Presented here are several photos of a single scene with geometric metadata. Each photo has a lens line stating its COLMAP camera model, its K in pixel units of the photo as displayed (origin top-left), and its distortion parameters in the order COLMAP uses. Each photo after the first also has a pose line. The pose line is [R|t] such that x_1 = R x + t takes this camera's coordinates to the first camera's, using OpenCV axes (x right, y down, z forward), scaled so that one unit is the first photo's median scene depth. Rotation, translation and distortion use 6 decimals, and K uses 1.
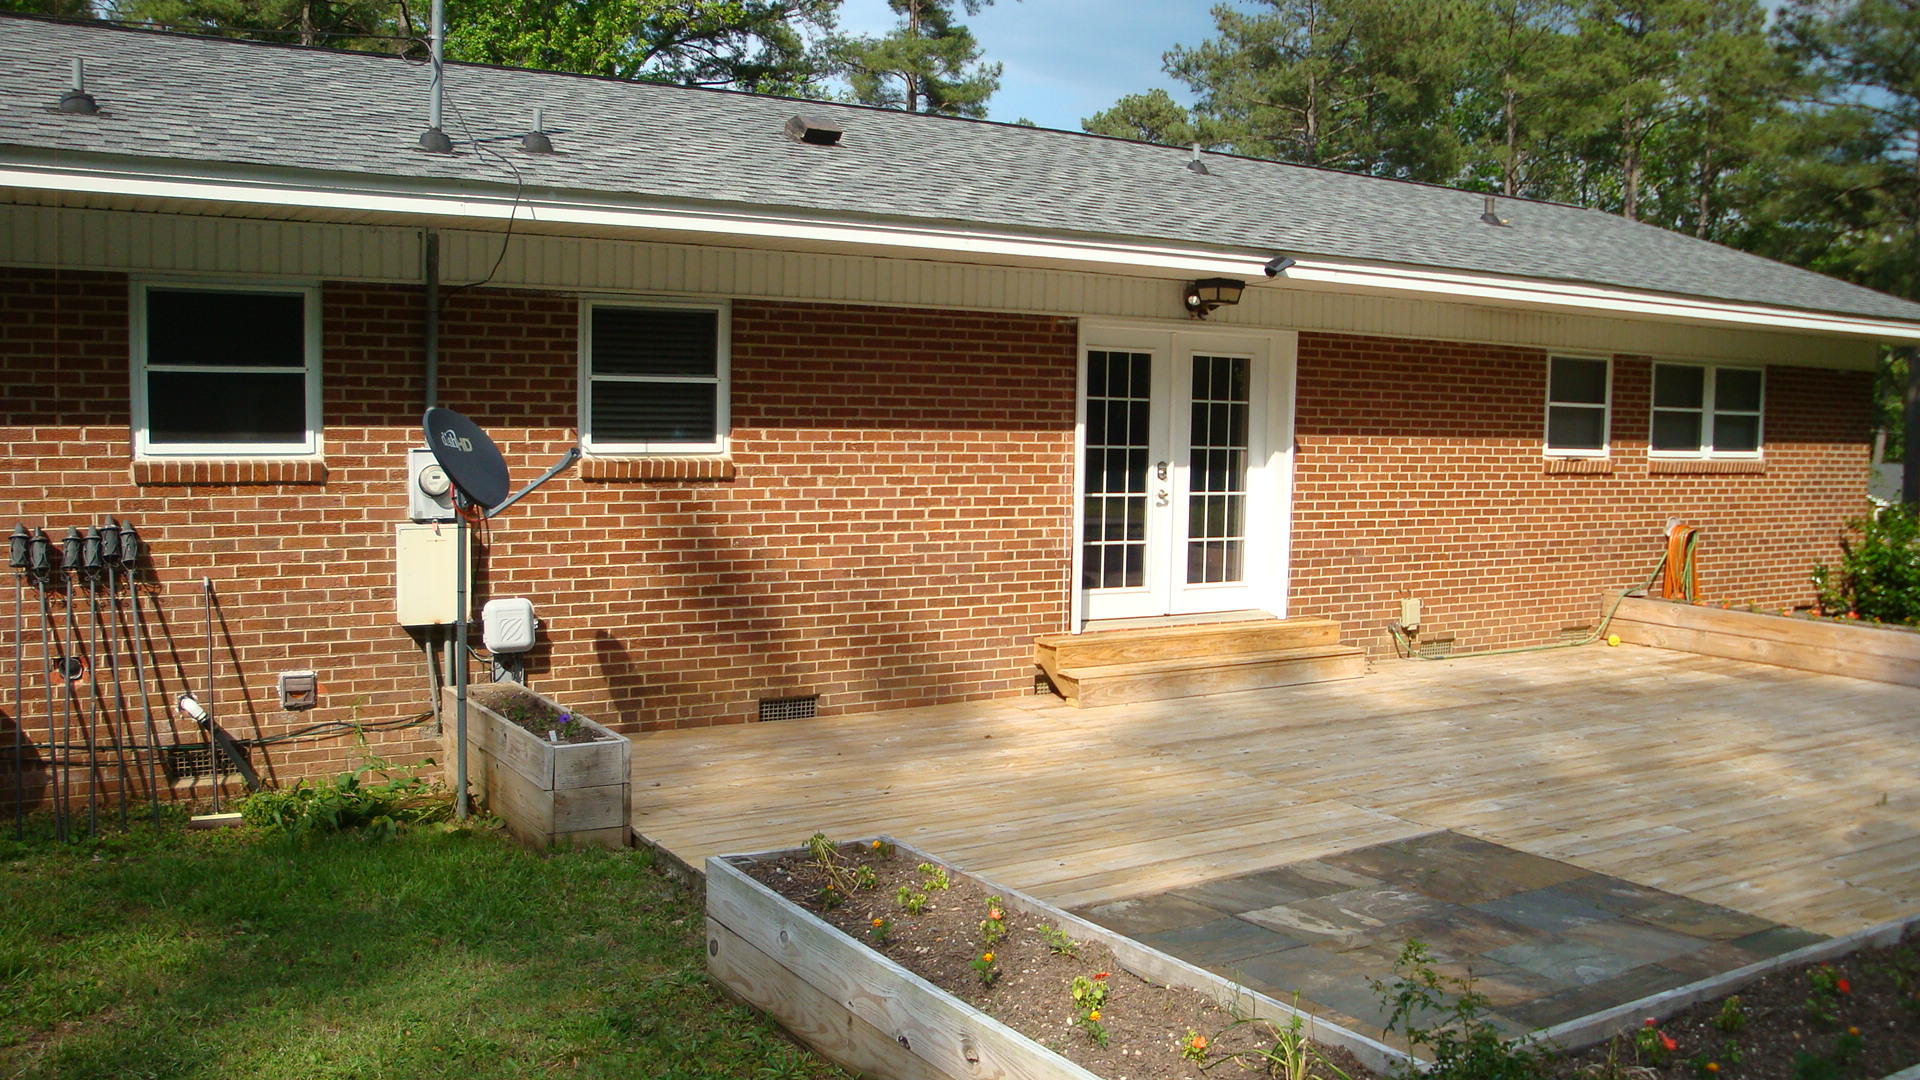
lens RADIAL K [[1583.0, 0, 960.0], [0, 1583.0, 540.0], [0, 0, 1]] dist [-0.171617, 0.148769]
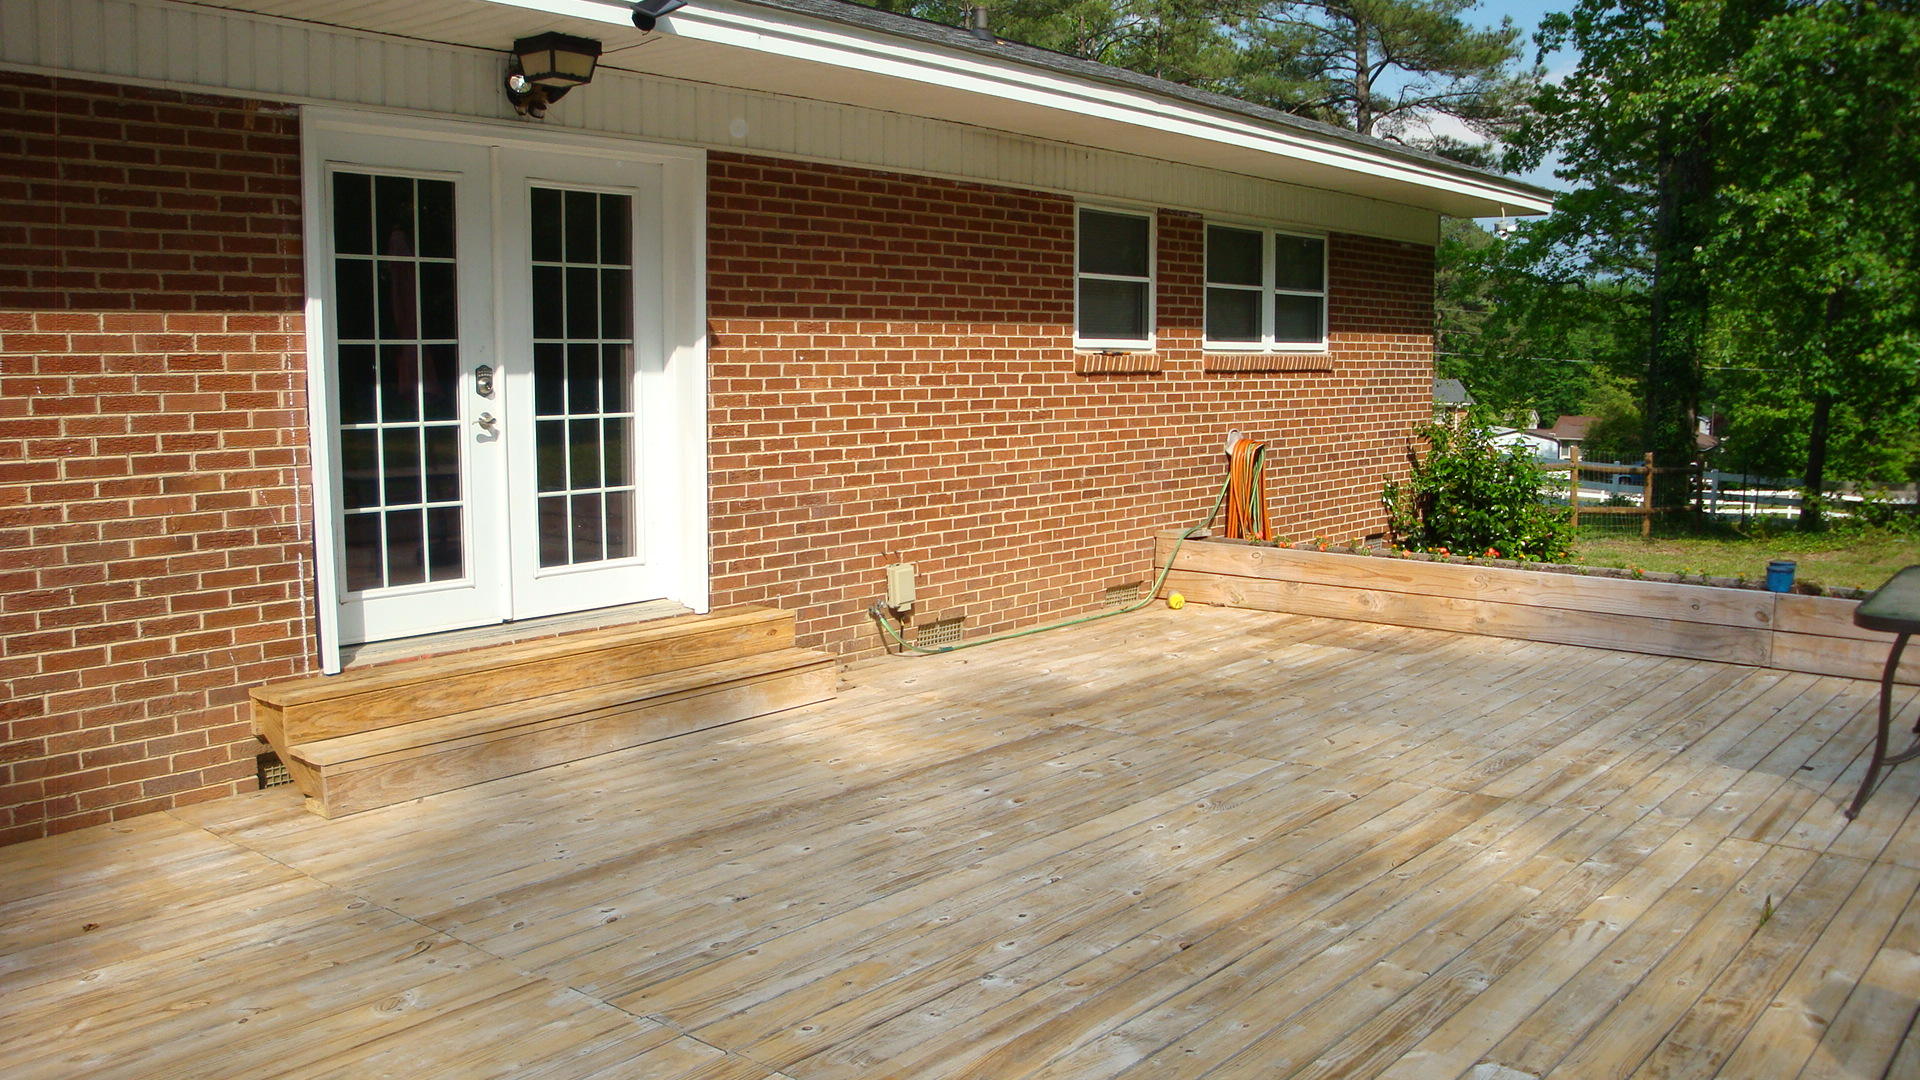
lens RADIAL K [[1583.0, 0, 960.0], [0, 1583.0, 540.0], [0, 0, 1]] dist [-0.171617, 0.148769]
pose [[0.944725, -0.057831, 0.322722, 0.100813], [0.044978, 0.997875, 0.047150, -0.003697], [-0.324763, -0.030029, 0.945319, 0.373212]]
